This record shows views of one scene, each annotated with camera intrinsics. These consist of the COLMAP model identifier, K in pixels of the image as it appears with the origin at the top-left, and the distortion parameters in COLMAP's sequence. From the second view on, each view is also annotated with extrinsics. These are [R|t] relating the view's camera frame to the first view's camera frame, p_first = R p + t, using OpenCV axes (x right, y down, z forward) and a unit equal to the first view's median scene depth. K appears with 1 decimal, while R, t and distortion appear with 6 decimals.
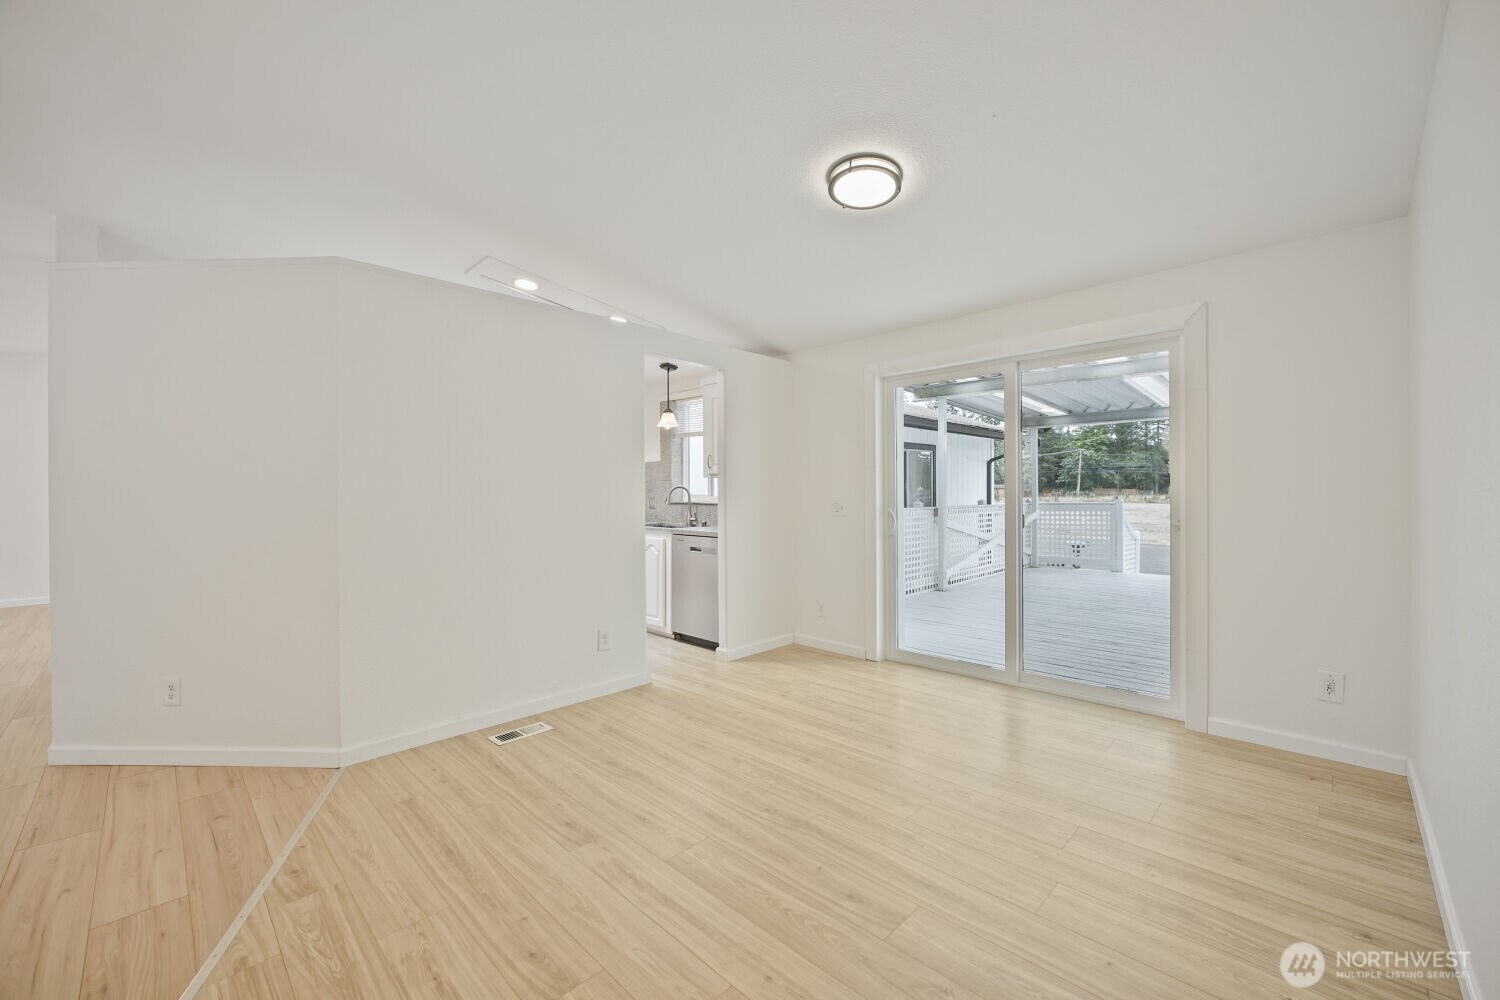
lens RADIAL K [[612.9, 0, 749.1], [0, 612.9, 492.8], [0, 0, 1]] dist [-0.015579, 0.001612]
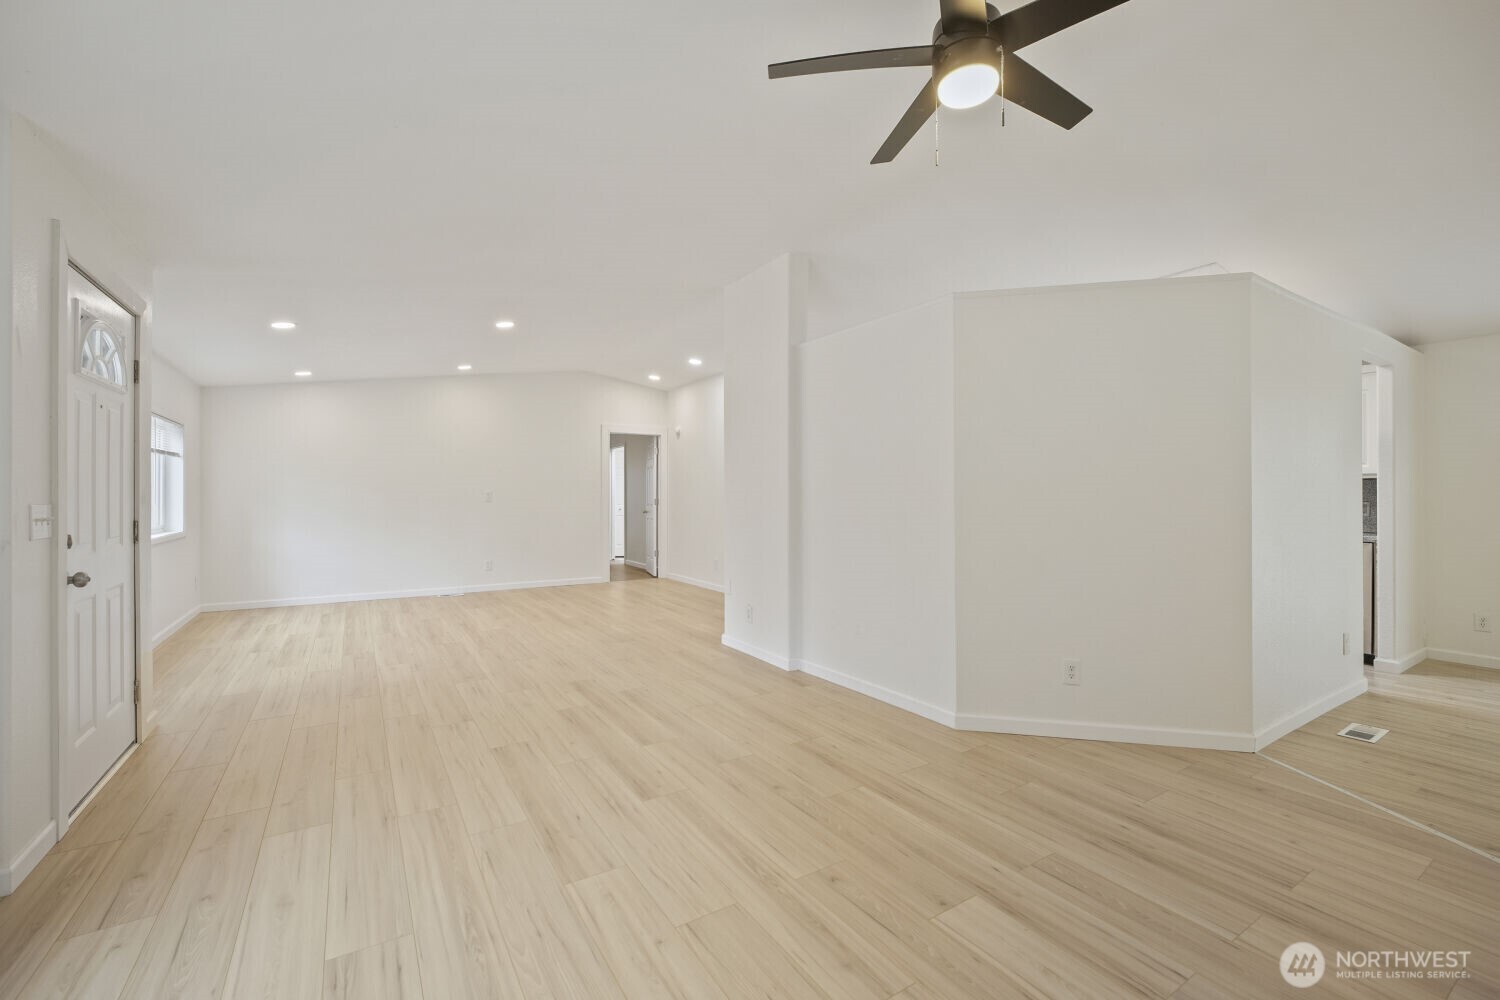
lens RADIAL K [[622.8, 0, 739.9], [0, 622.8, 493.1], [0, 0, 1]] dist [-0.002250, 0.001105]
pose [[0.974733, -0.003406, -0.223346, -1.297408], [0.001946, 0.999975, -0.006758, 0.005422], [0.223364, 0.006153, 0.974716, -0.261285]]
